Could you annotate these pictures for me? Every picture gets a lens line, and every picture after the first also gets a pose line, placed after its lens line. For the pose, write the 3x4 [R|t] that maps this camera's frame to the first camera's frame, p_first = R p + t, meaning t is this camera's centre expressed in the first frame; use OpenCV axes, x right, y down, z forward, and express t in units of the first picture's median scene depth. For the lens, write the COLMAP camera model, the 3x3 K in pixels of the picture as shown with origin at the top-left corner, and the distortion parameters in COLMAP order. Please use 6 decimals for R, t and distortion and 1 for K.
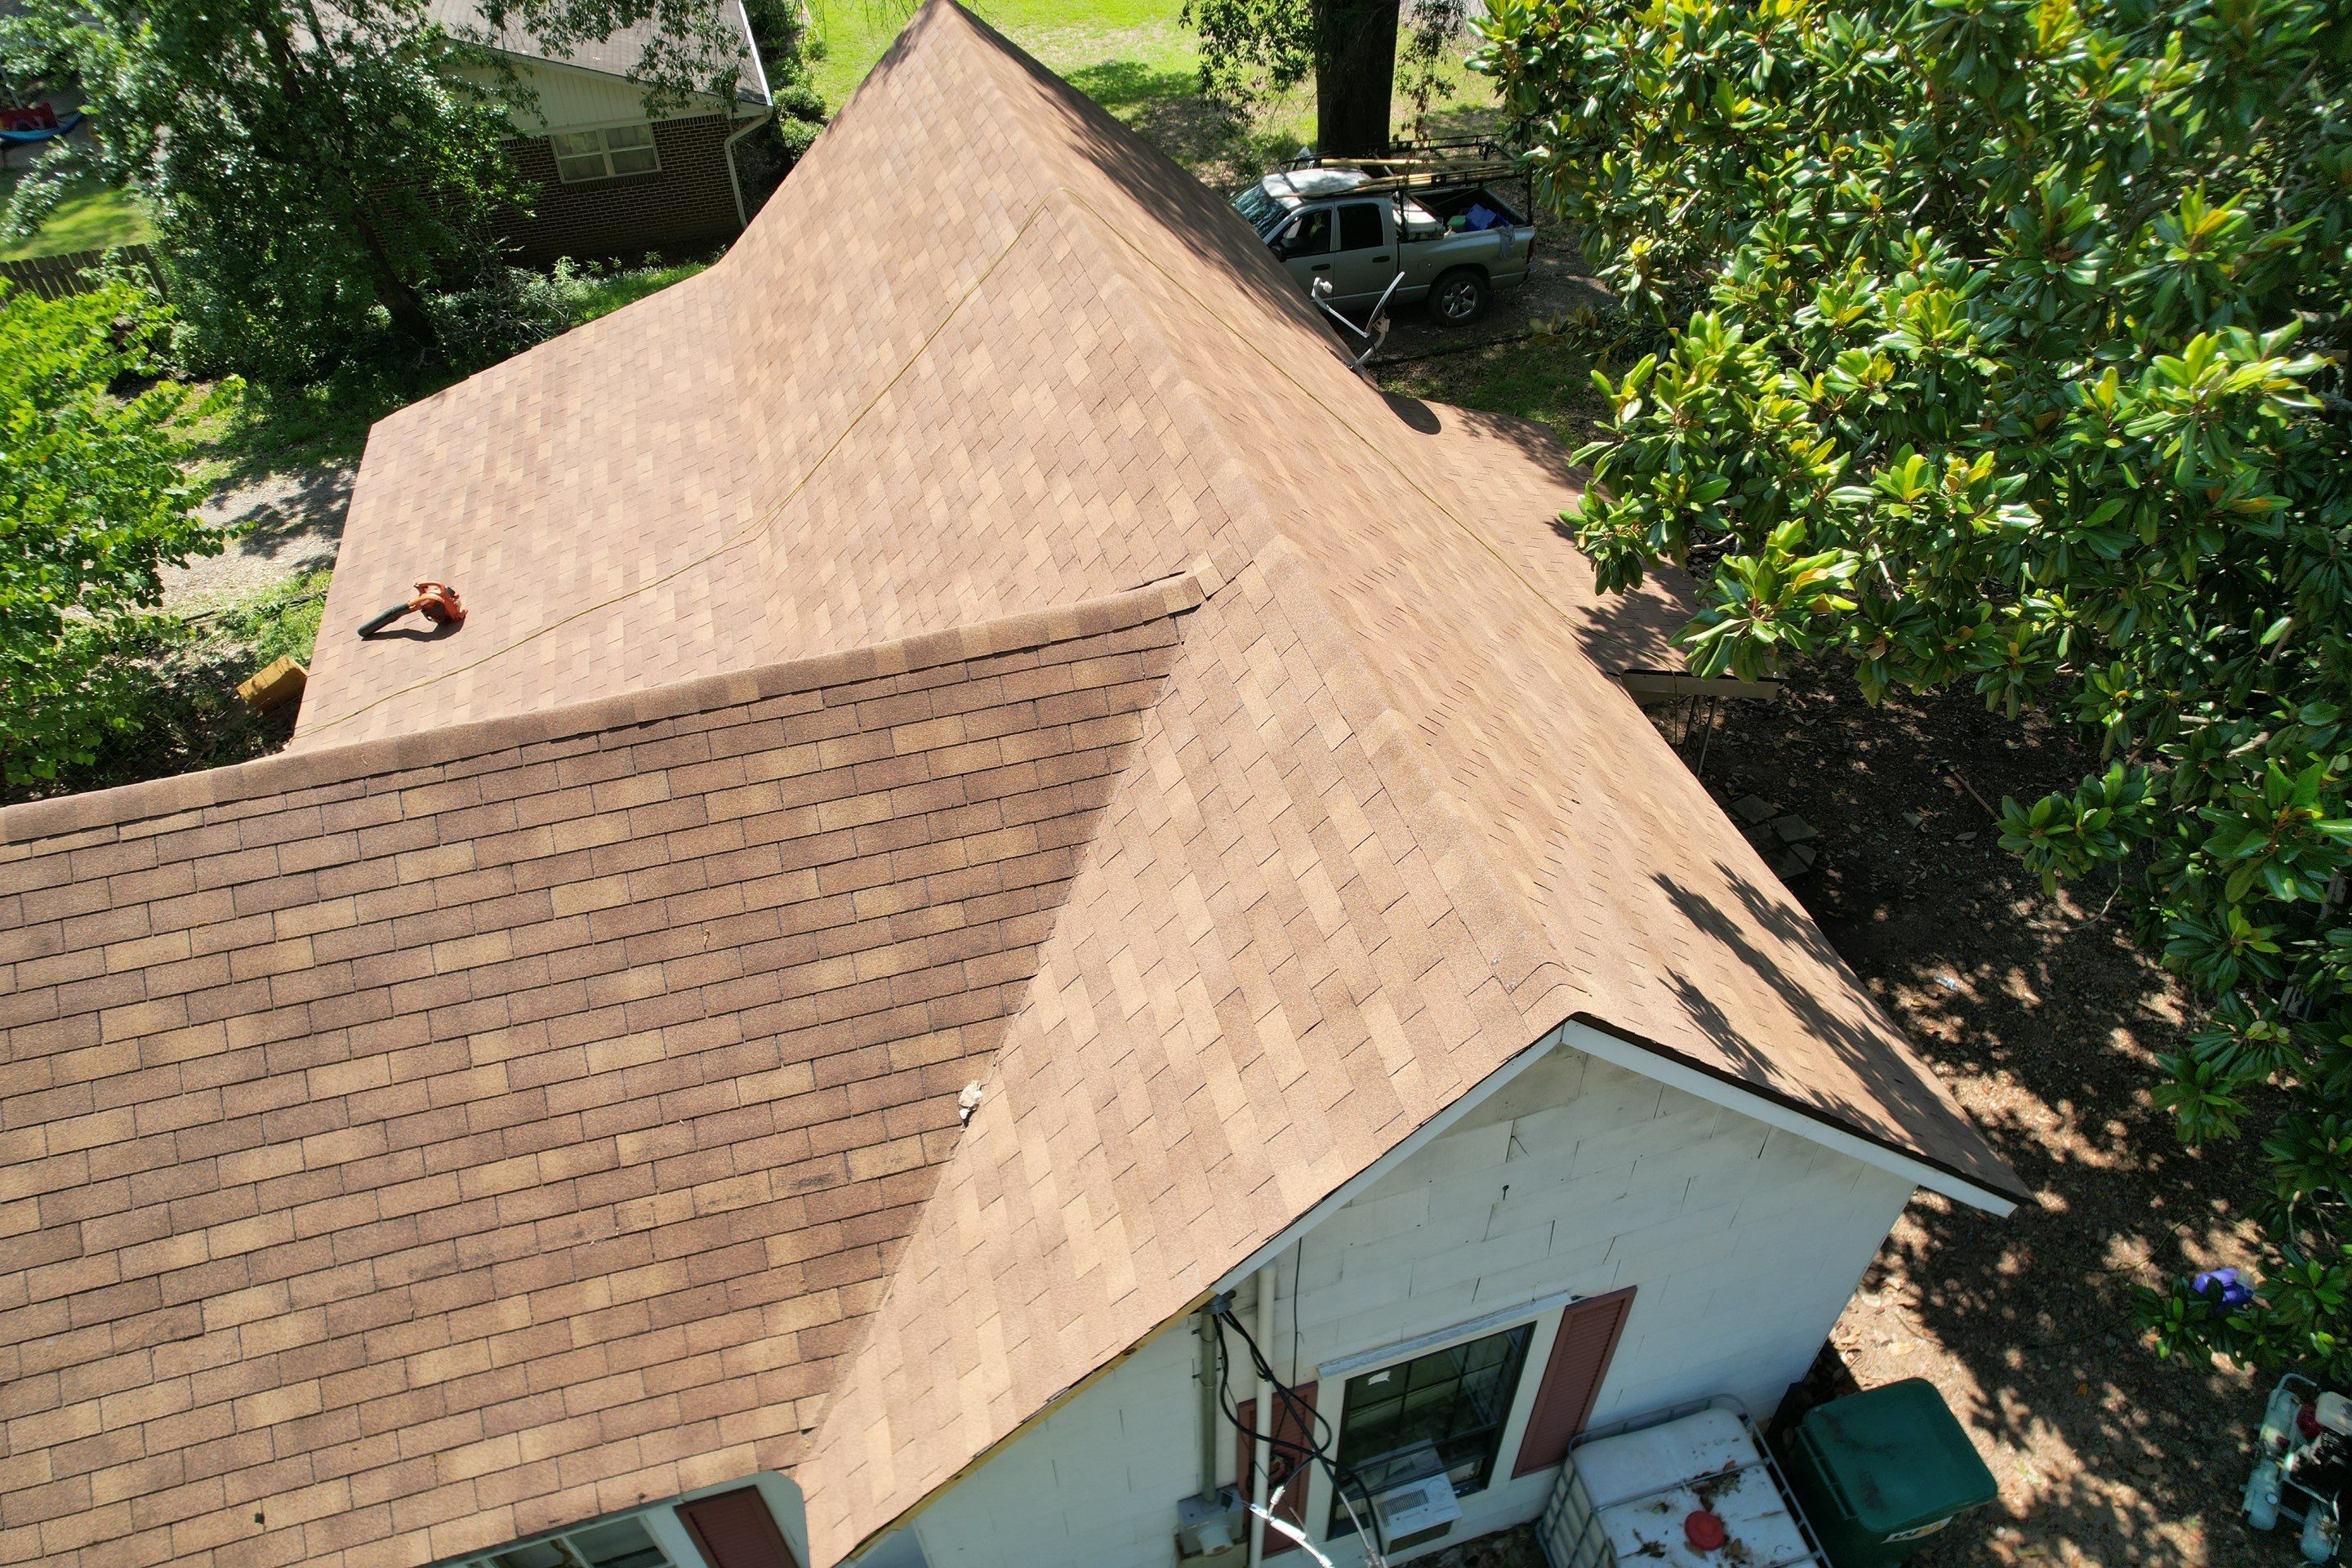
lens RADIAL K [[1500.9, 0, 1181.2], [0, 1500.9, 762.0], [0, 0, 1]] dist [-0.084597, 0.047652]
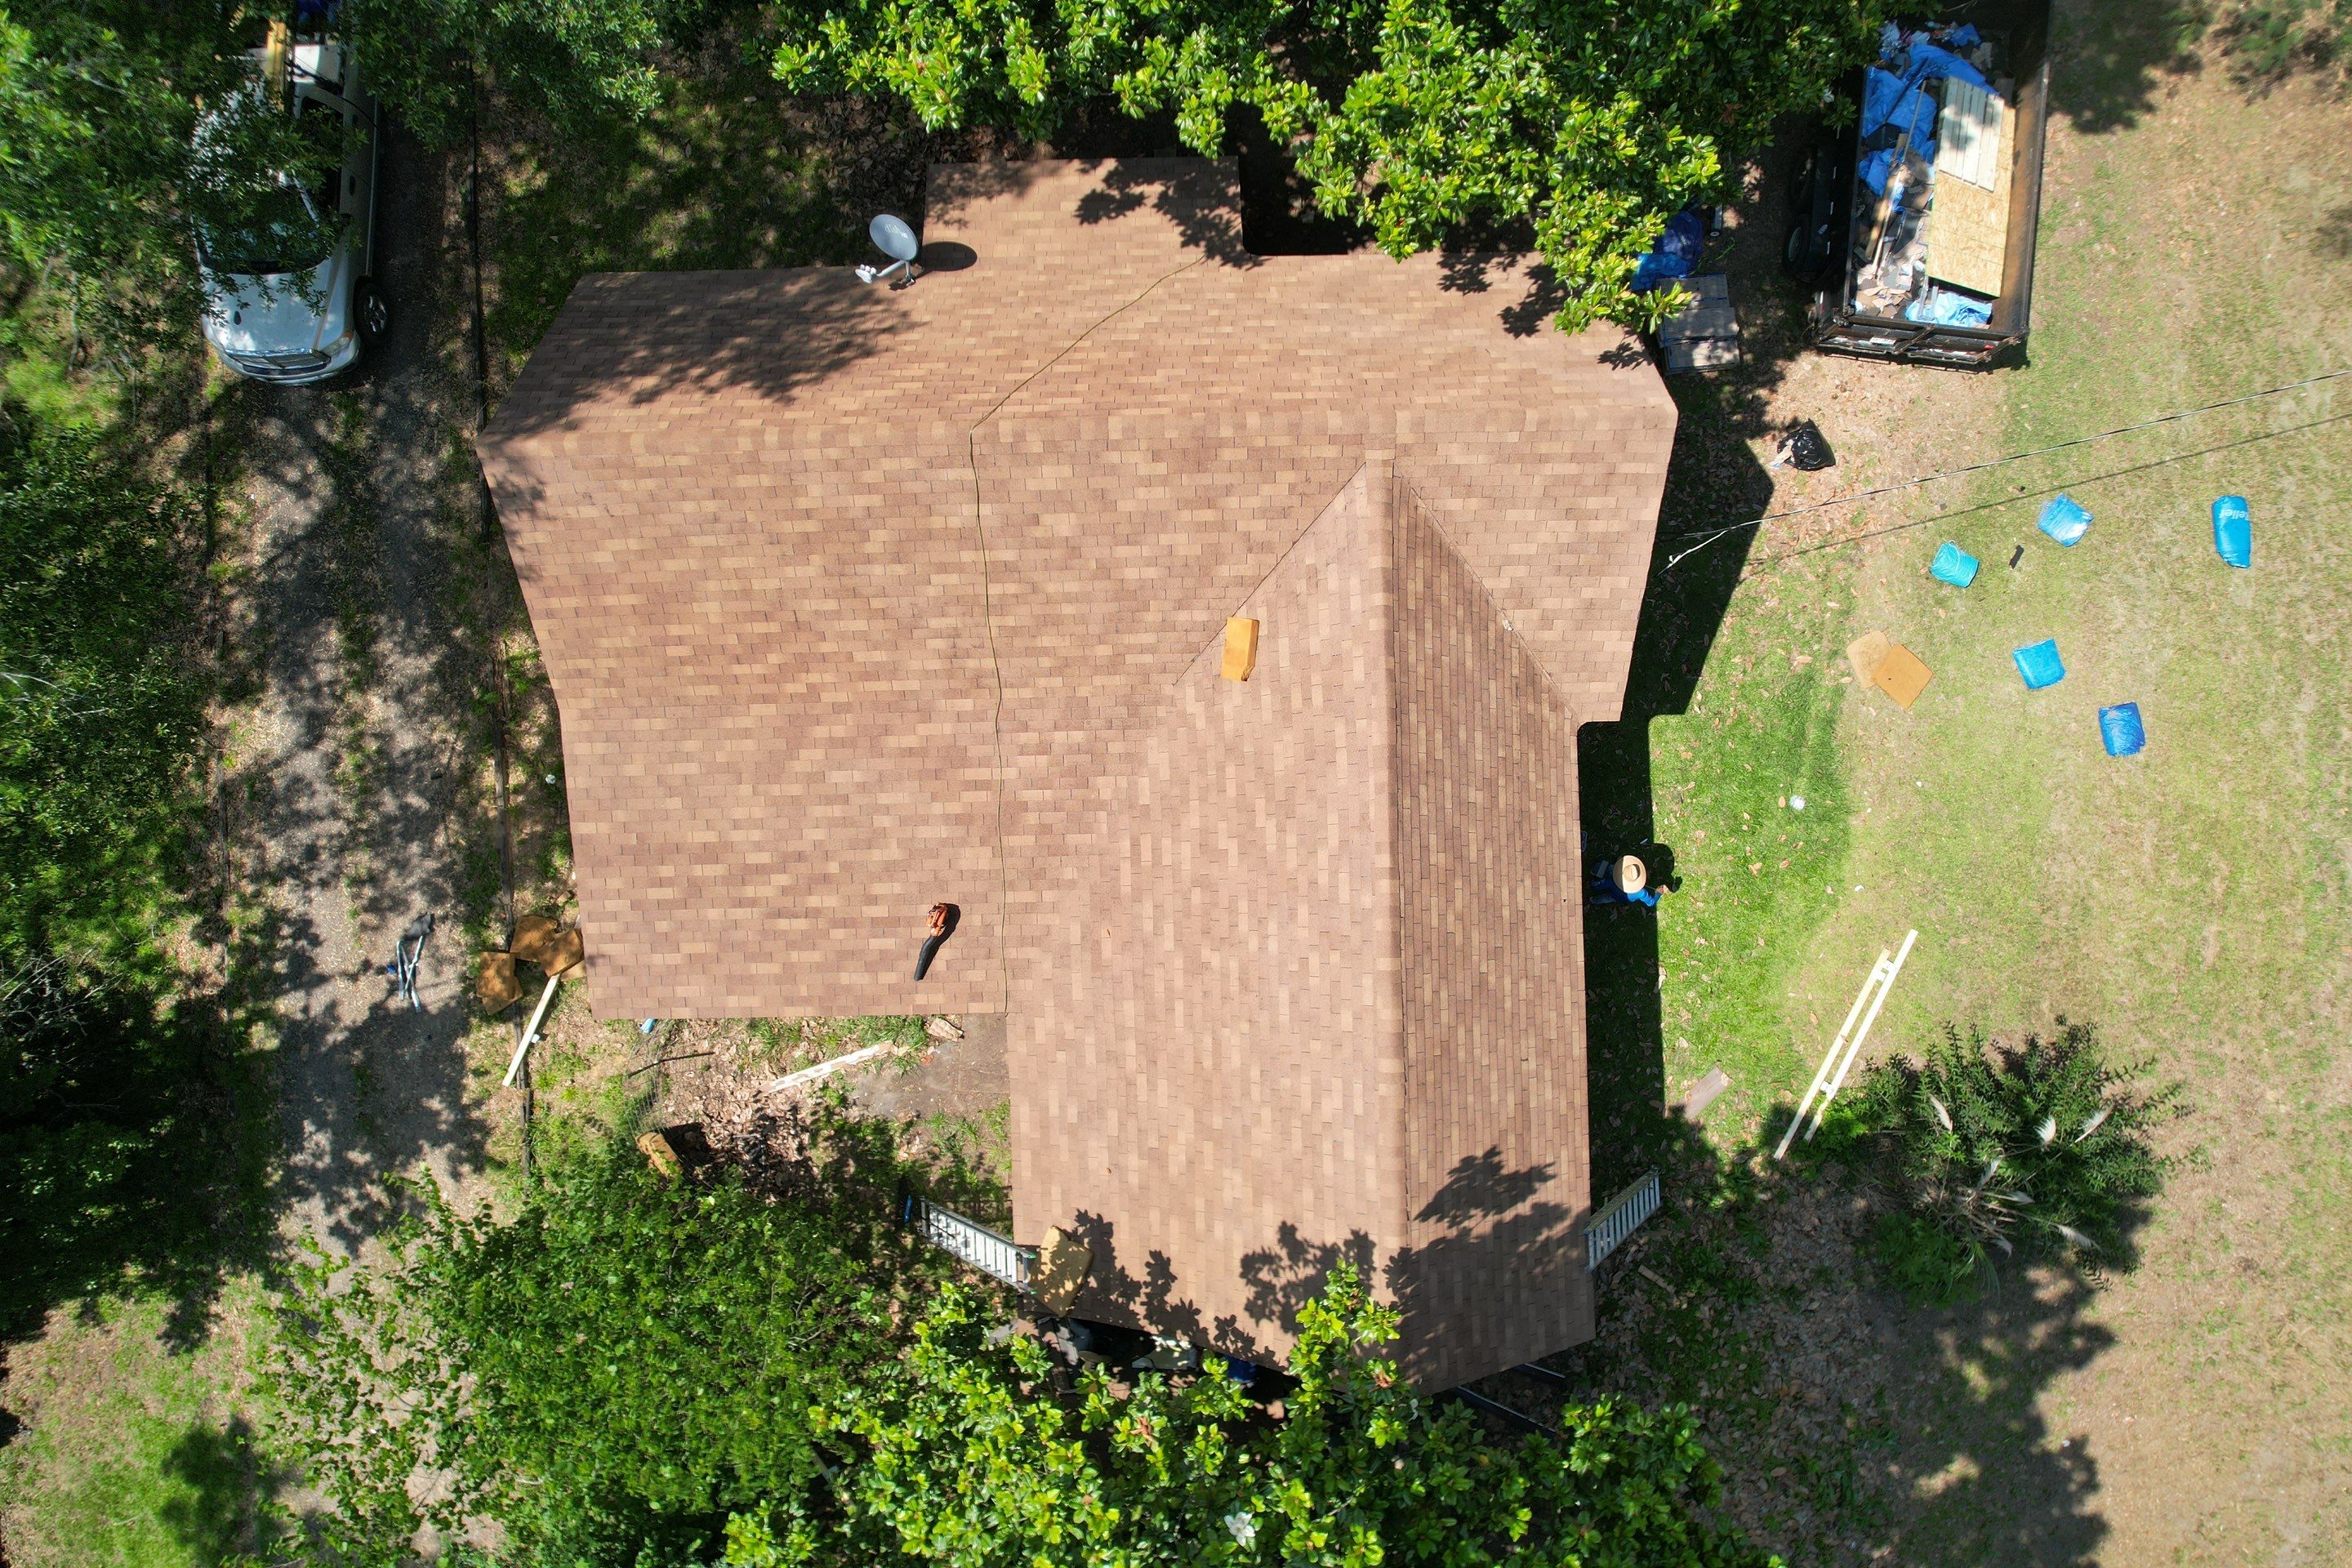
lens RADIAL K [[1496.9, 0, 1196.3], [0, 1496.9, 767.7], [0, 0, 1]] dist [-0.079503, 0.036616]
pose [[0.260143, -0.959943, 0.104096, -0.496127], [0.644254, 0.252864, 0.721801, -1.210997], [-0.719209, -0.120707, 0.684228, -0.256409]]
